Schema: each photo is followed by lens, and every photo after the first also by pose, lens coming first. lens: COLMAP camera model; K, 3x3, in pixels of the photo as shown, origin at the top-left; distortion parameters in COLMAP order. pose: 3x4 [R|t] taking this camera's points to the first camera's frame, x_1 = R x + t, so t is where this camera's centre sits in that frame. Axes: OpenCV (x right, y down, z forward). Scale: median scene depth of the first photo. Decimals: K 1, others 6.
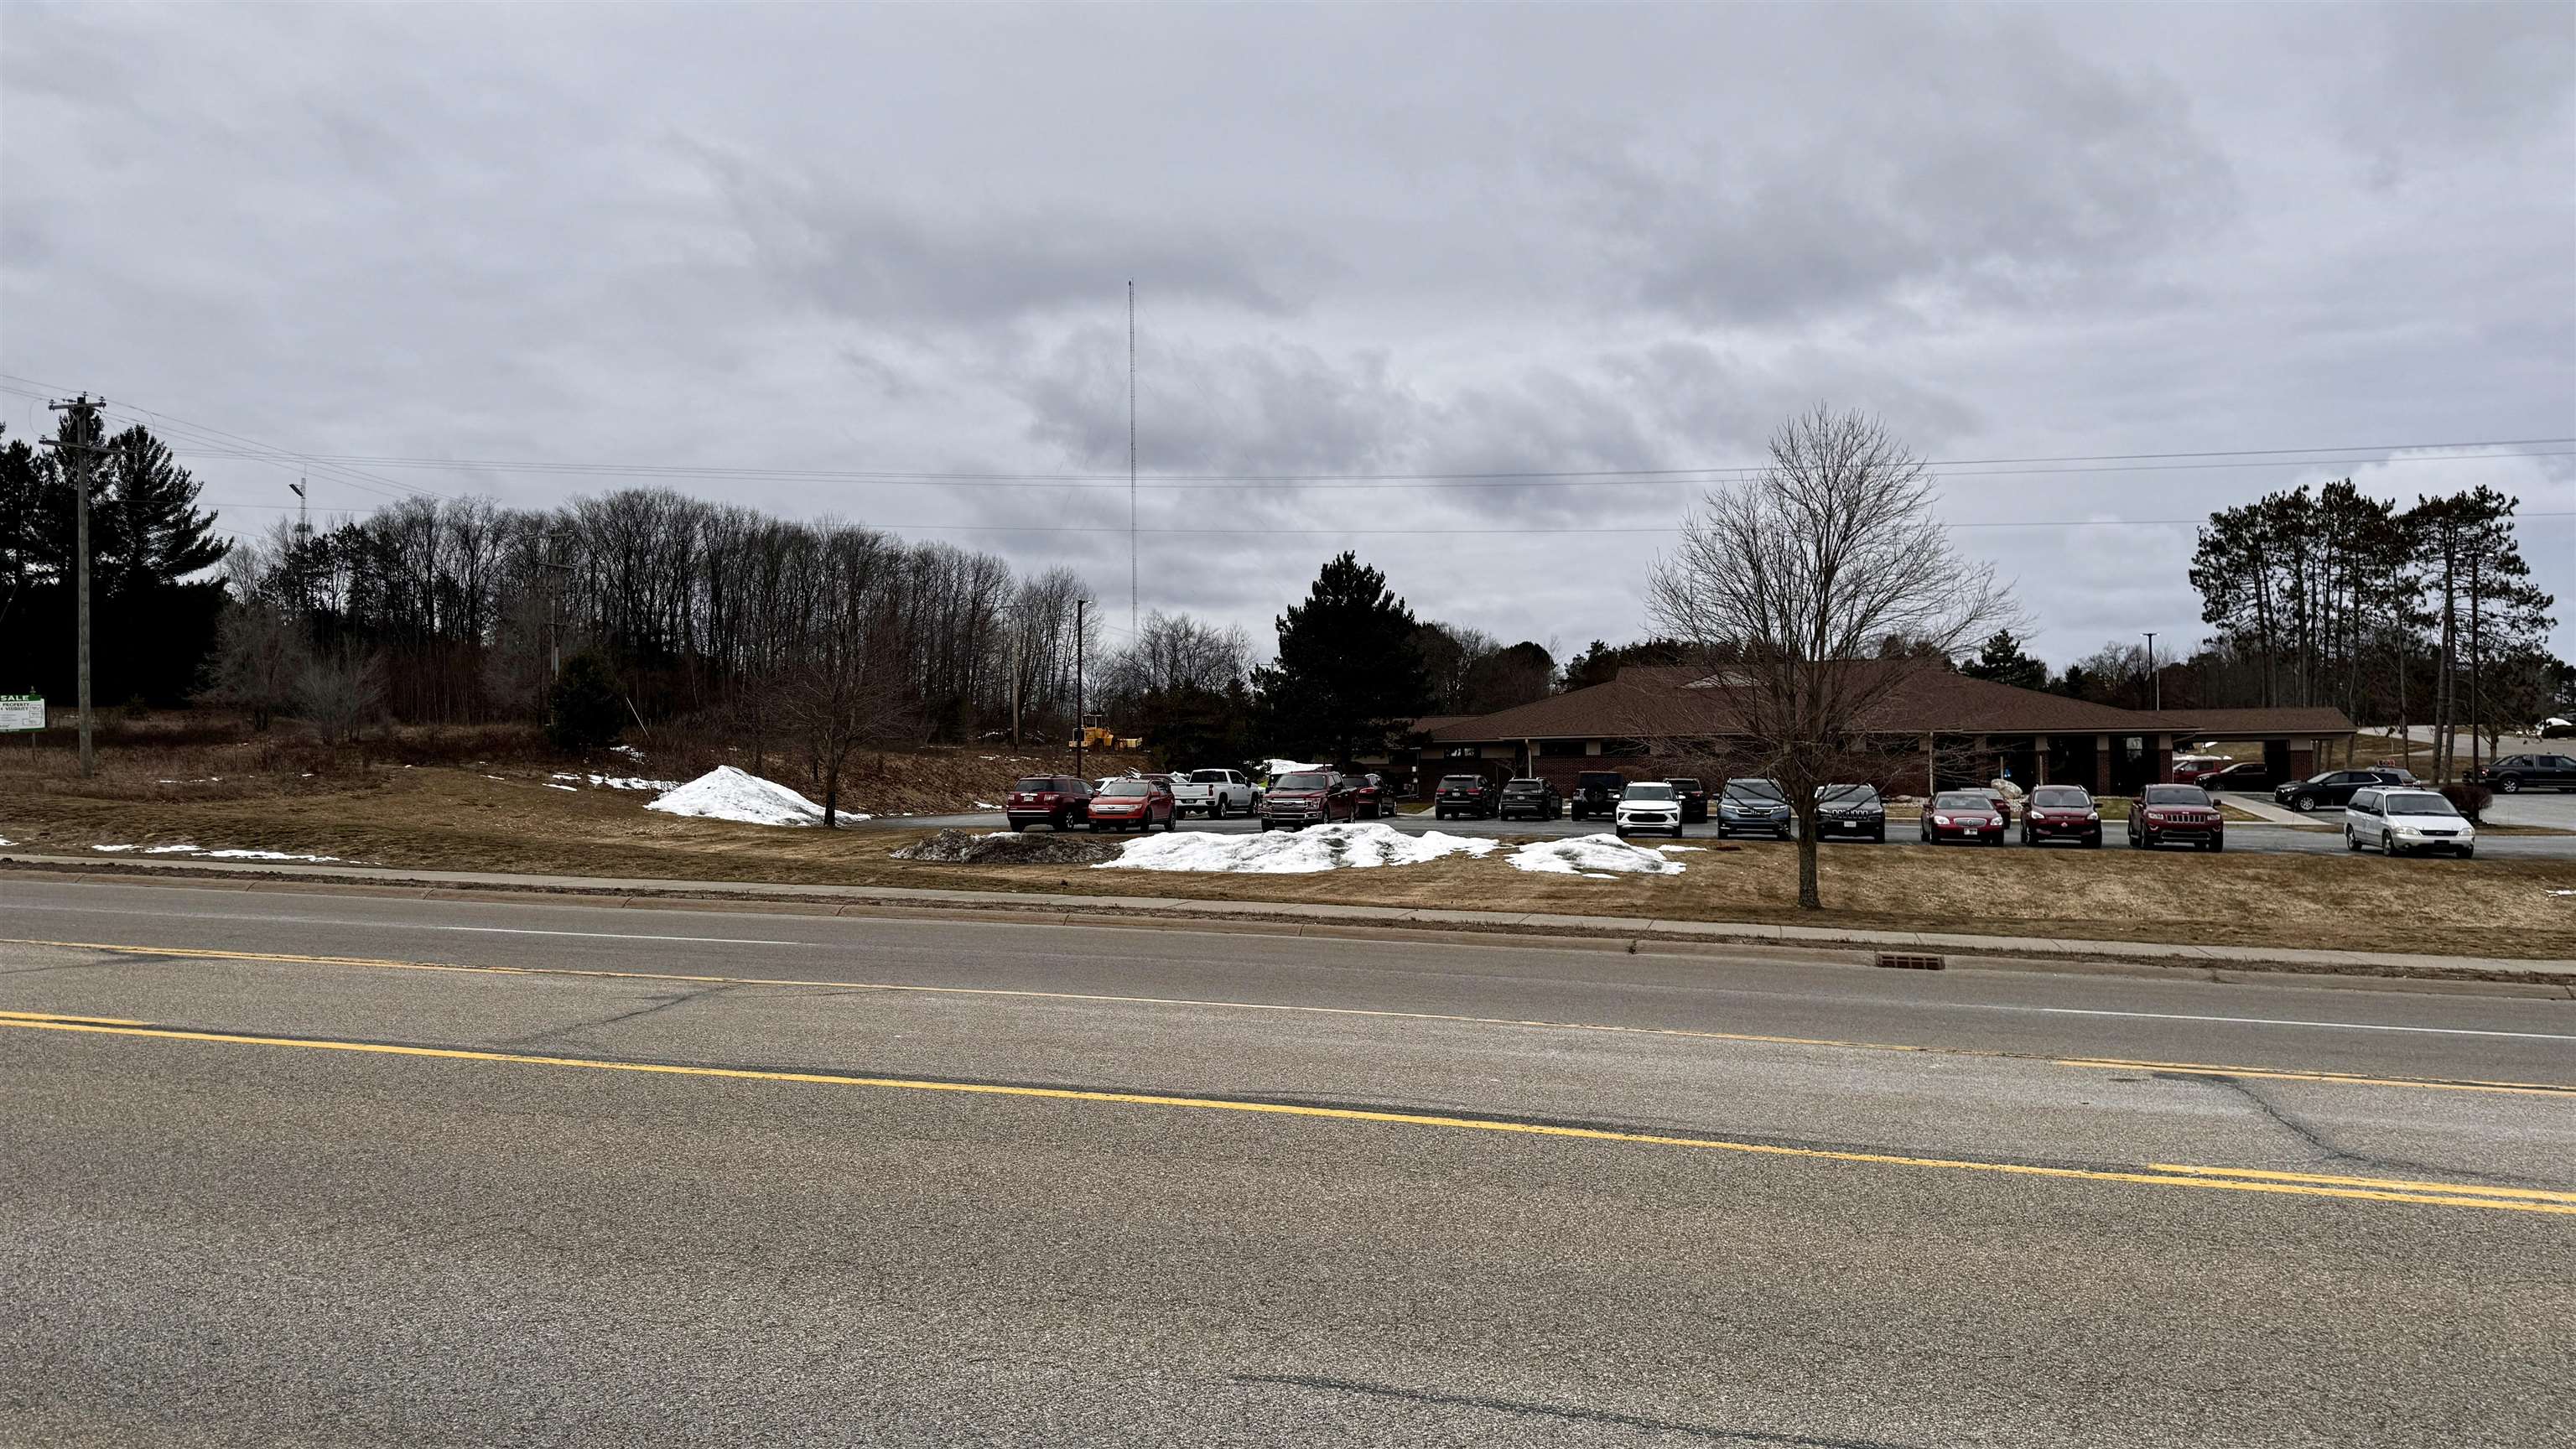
lens RADIAL K [[1846.9, 0, 1288.0], [0, 1846.9, 724.5], [0, 0, 1]] dist [0.063566, -0.003596]
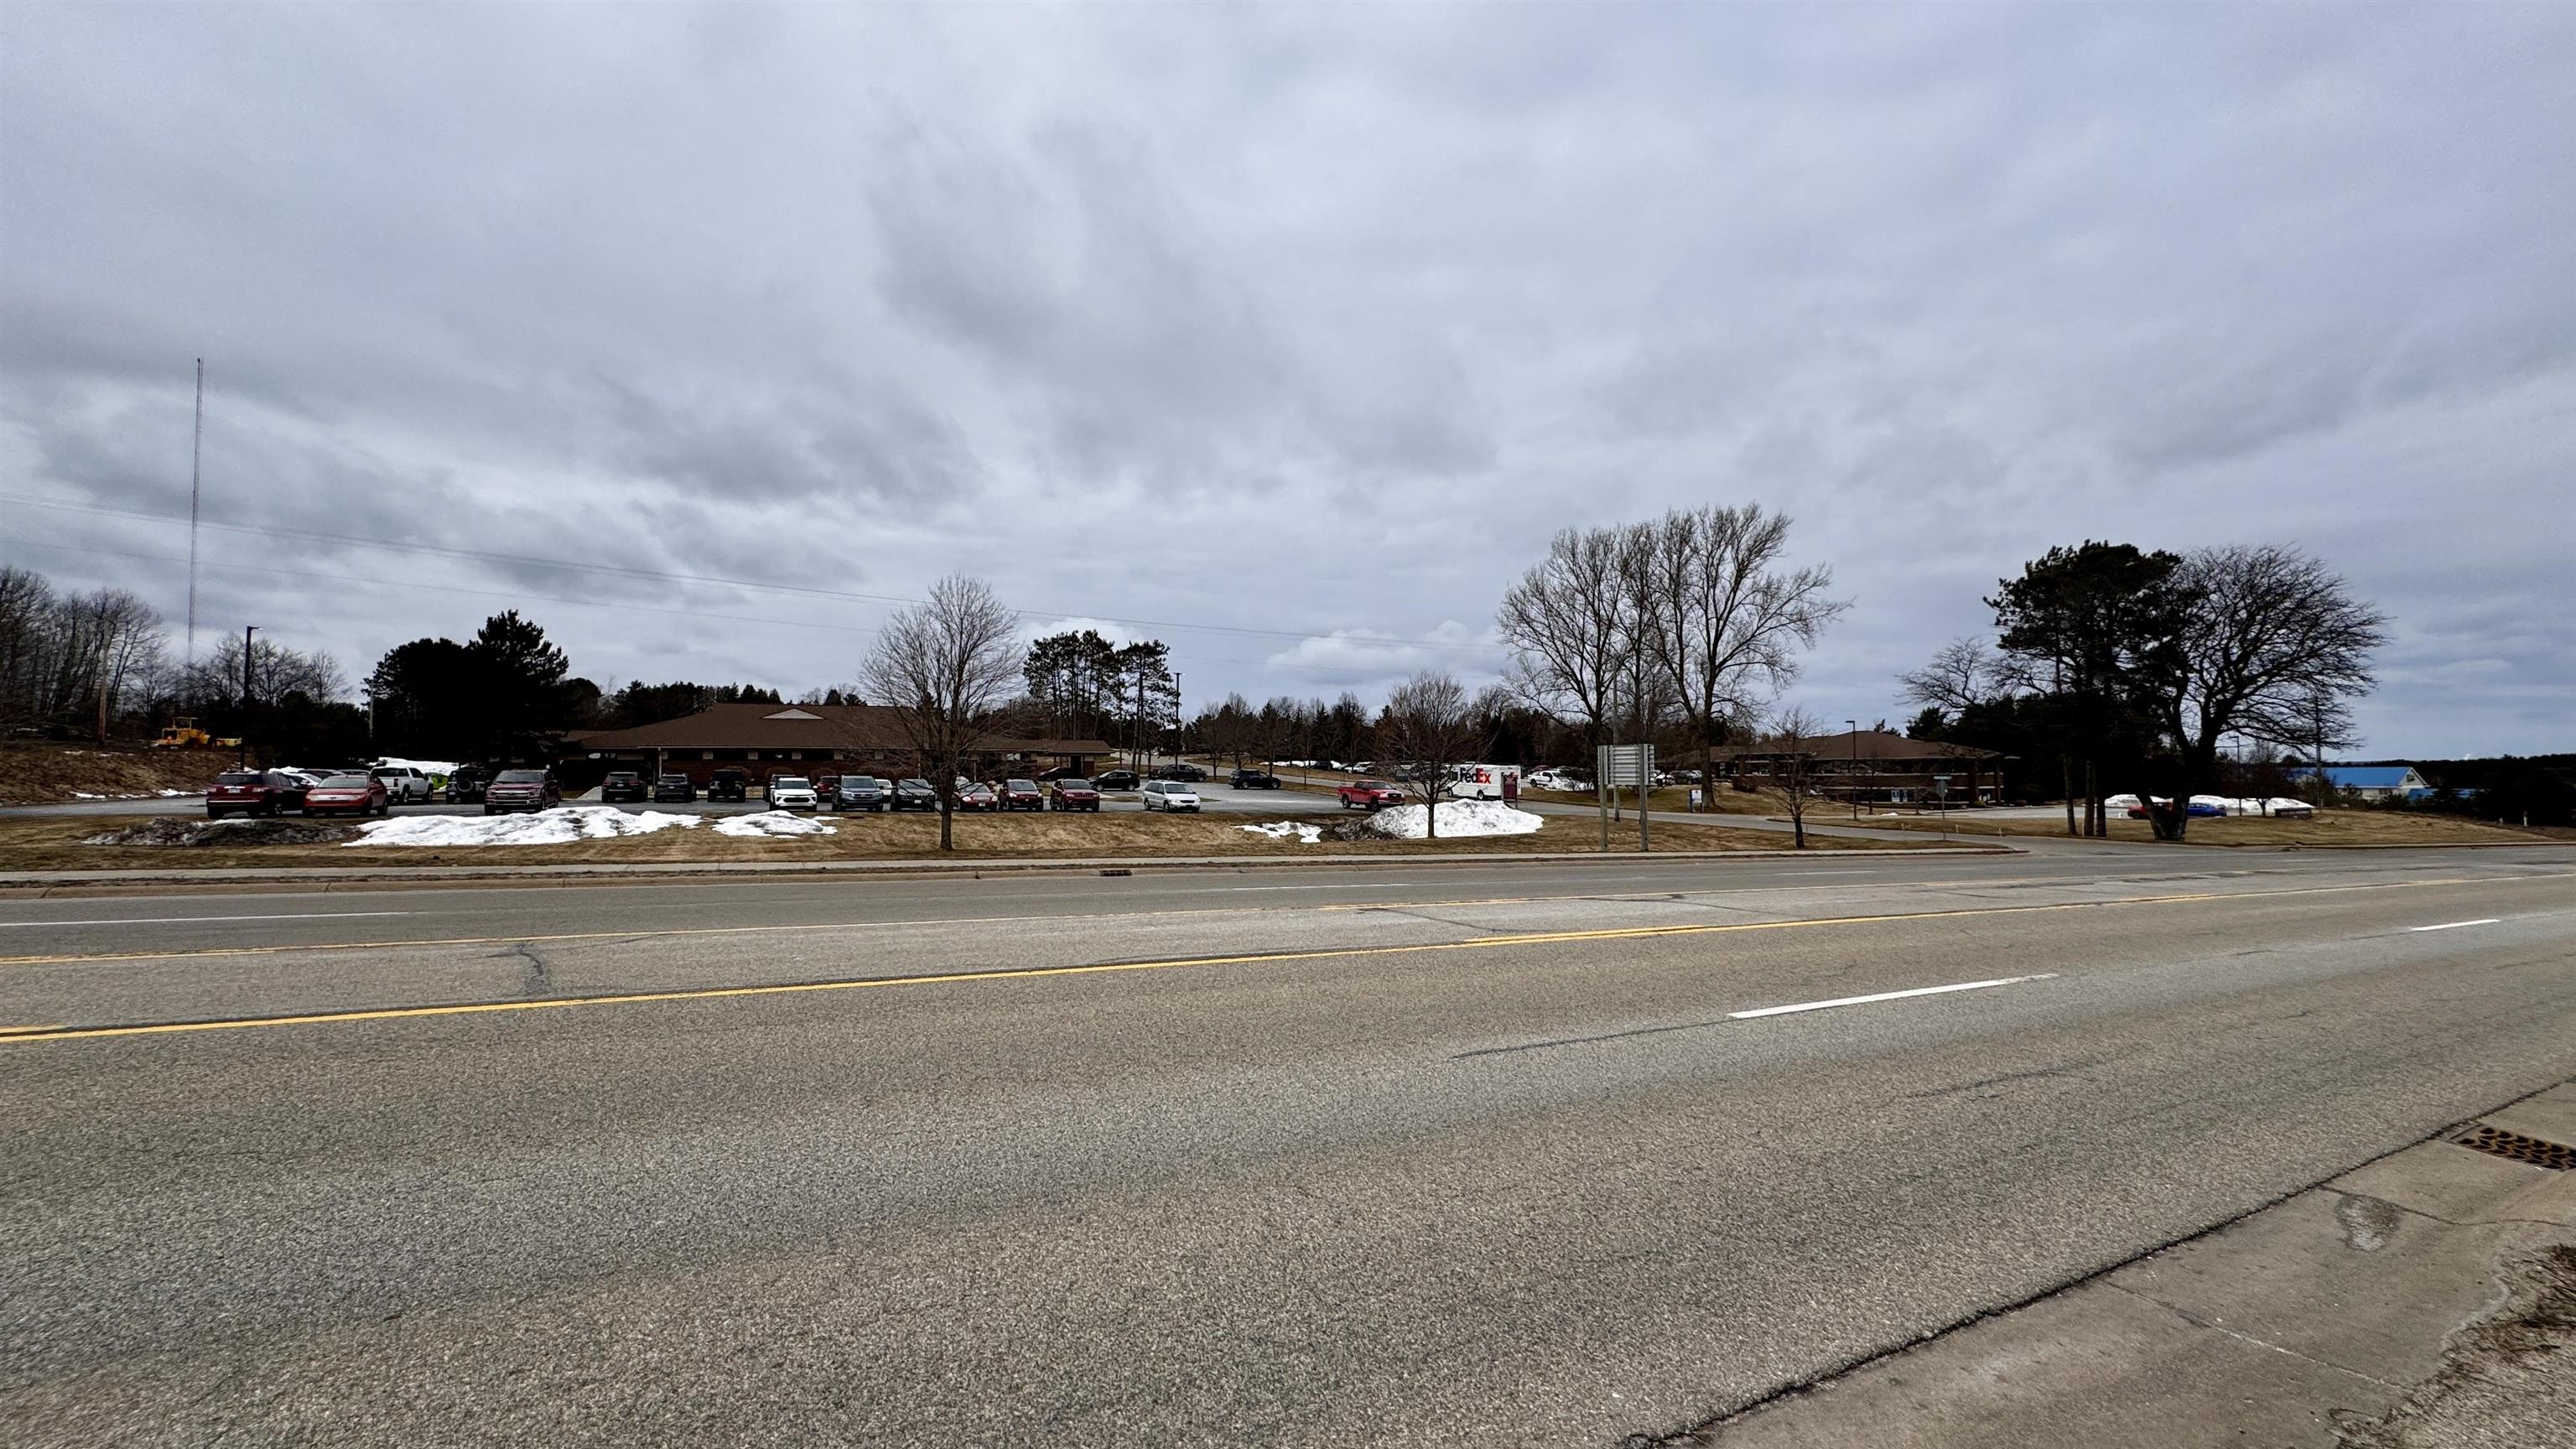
lens RADIAL K [[1068.5, 0, 1288.0], [0, 1068.5, 724.5], [0, 0, 1]] dist [-0.001932, -0.000212]
pose [[0.708329, 0.035493, 0.704990, -0.158943], [-0.025326, 0.999370, -0.024867, -0.003310], [-0.705428, -0.000241, 0.708781, 0.029768]]
